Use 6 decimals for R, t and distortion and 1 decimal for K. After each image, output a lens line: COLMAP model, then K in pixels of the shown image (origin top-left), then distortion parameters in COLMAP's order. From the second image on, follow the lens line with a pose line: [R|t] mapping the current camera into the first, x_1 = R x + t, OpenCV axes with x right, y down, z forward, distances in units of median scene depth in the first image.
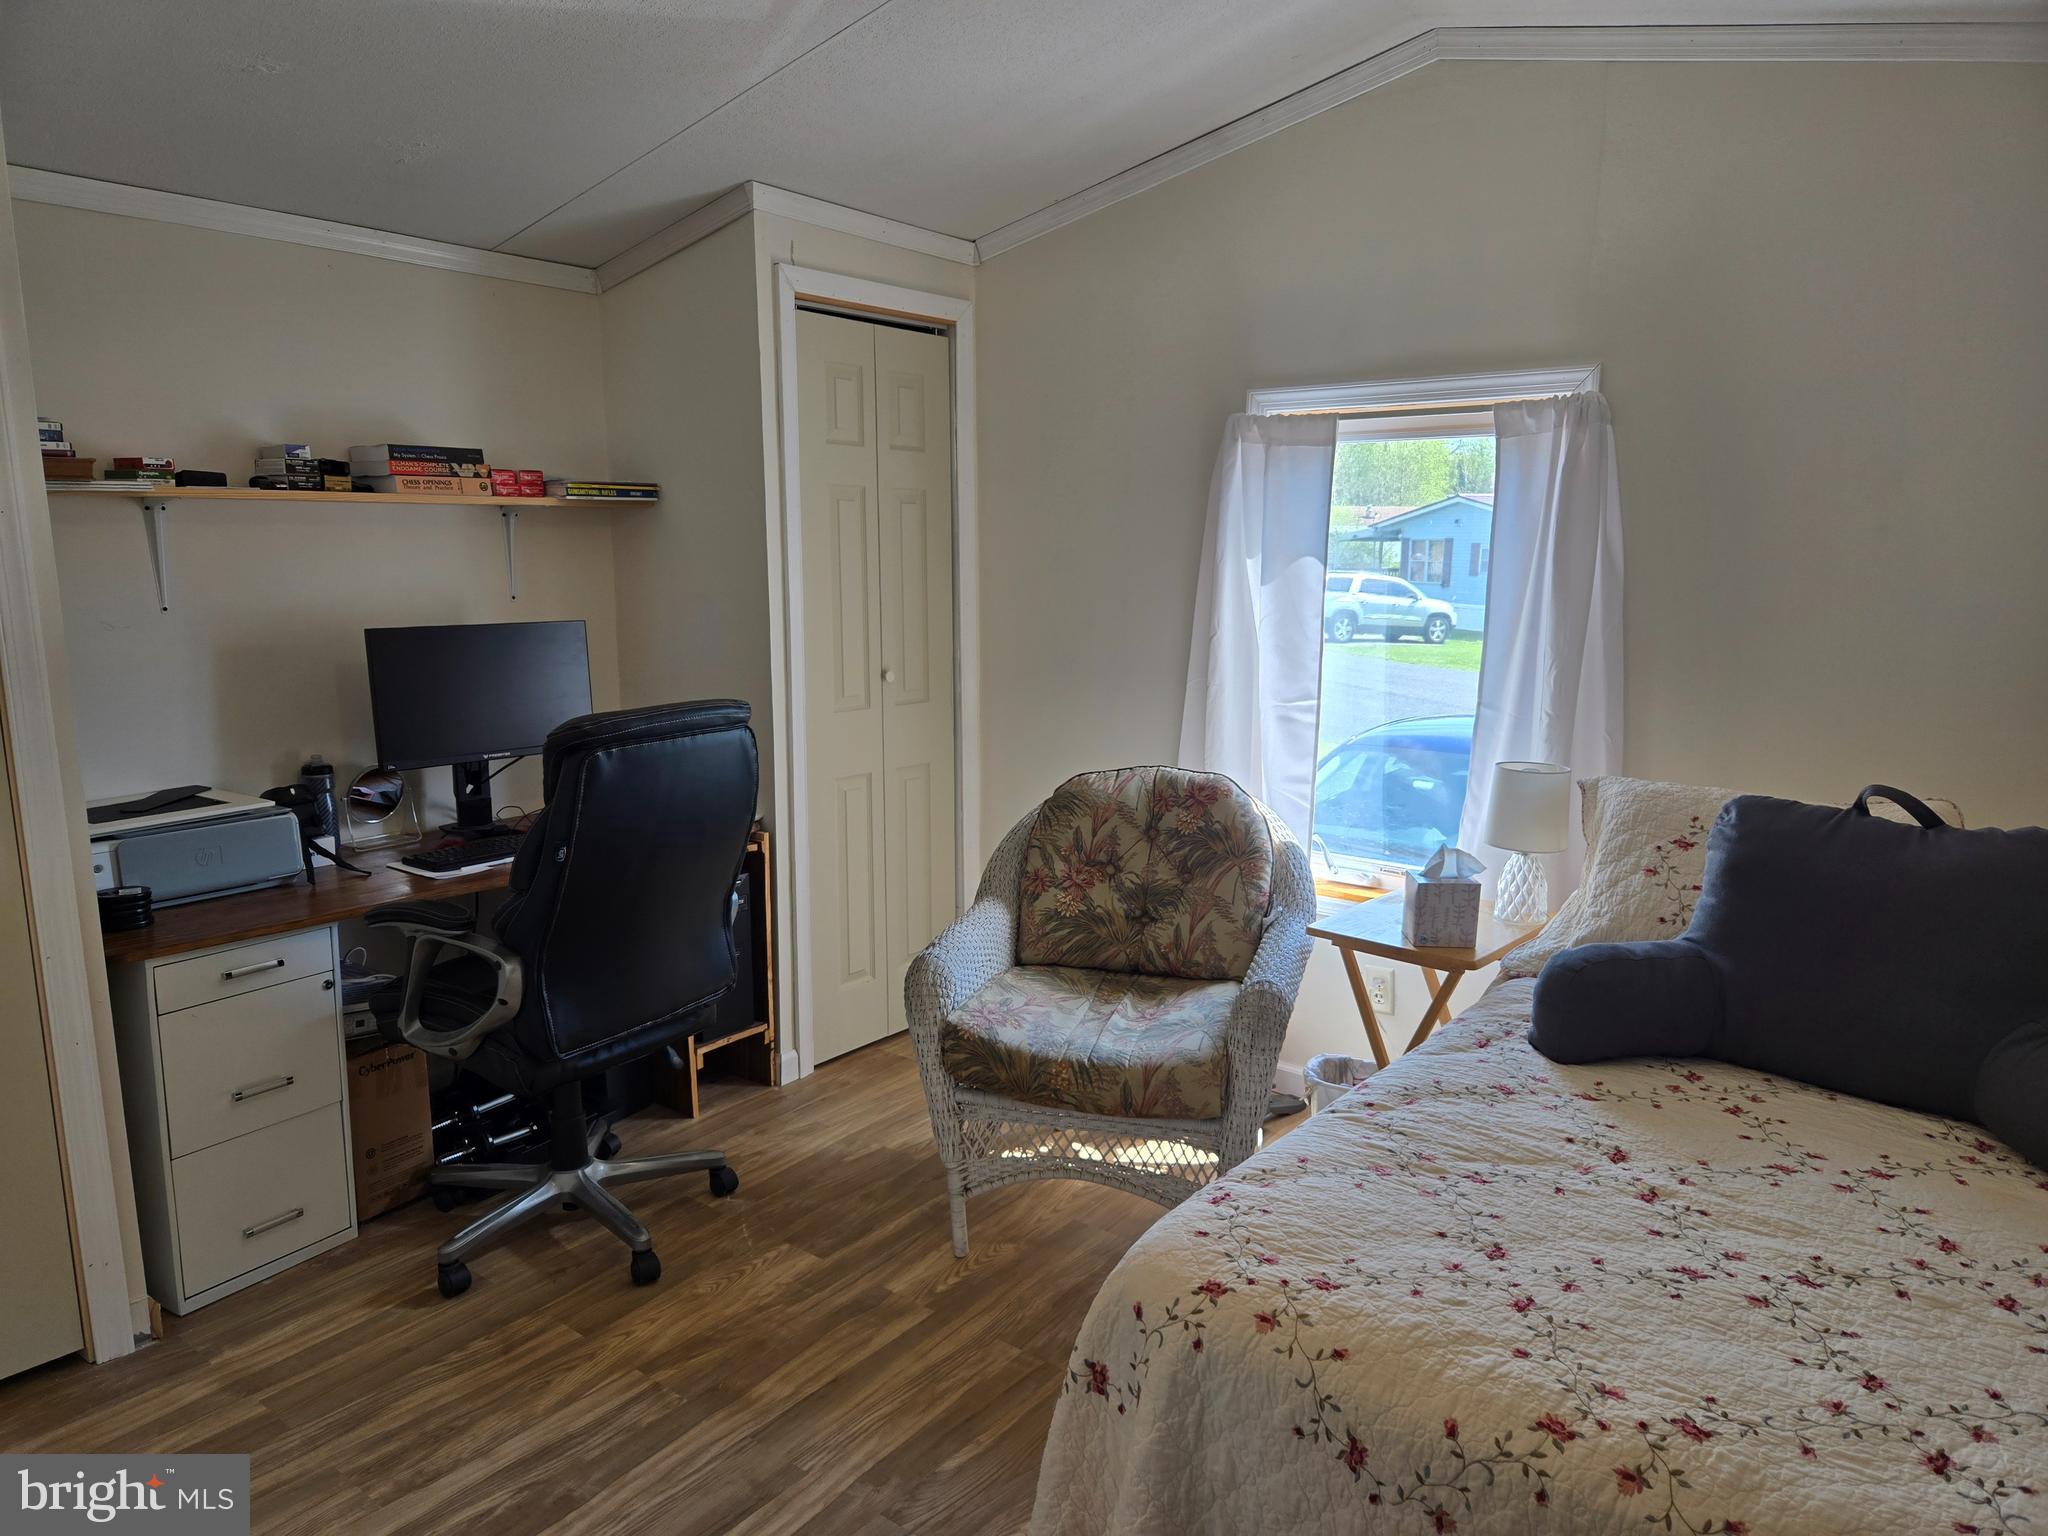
lens RADIAL K [[1372.2, 0, 1022.2], [0, 1372.2, 771.7], [0, 0, 1]] dist [0.053783, -0.008774]
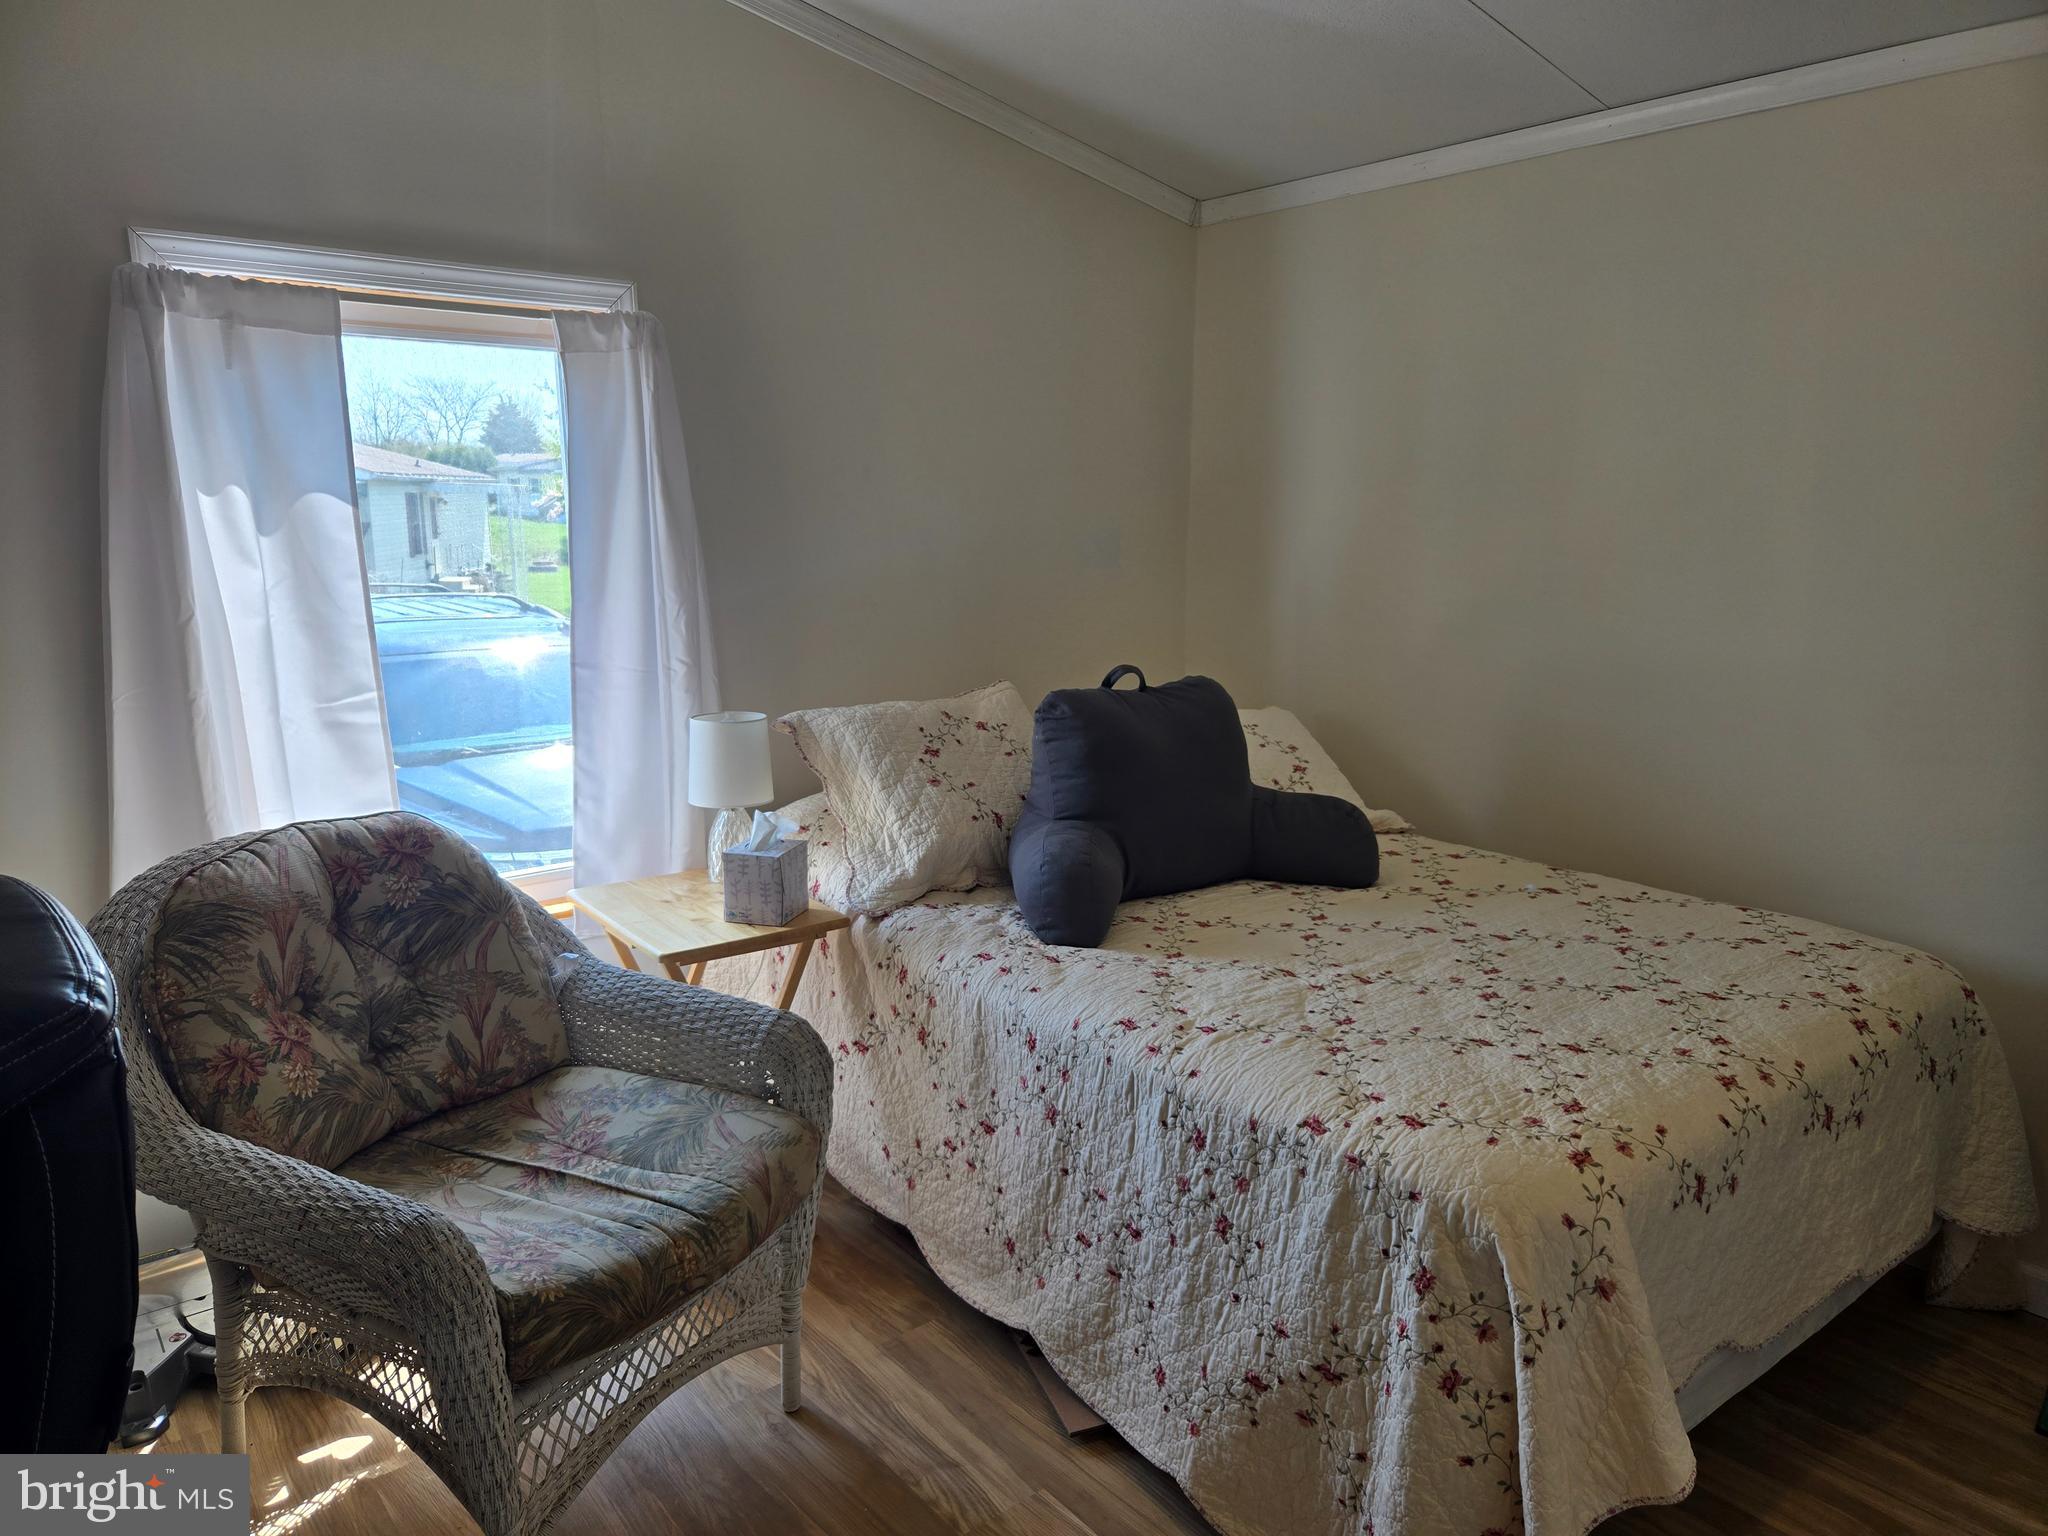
lens RADIAL K [[1372.2, 0, 1025.3], [0, 1372.2, 768.7], [0, 0, 1]] dist [0.053783, -0.008774]
pose [[0.223431, -0.200005, 0.953979, -0.464380], [0.161444, 0.972797, 0.166138, -0.087776], [-0.961257, 0.116894, 0.249643, 0.546629]]
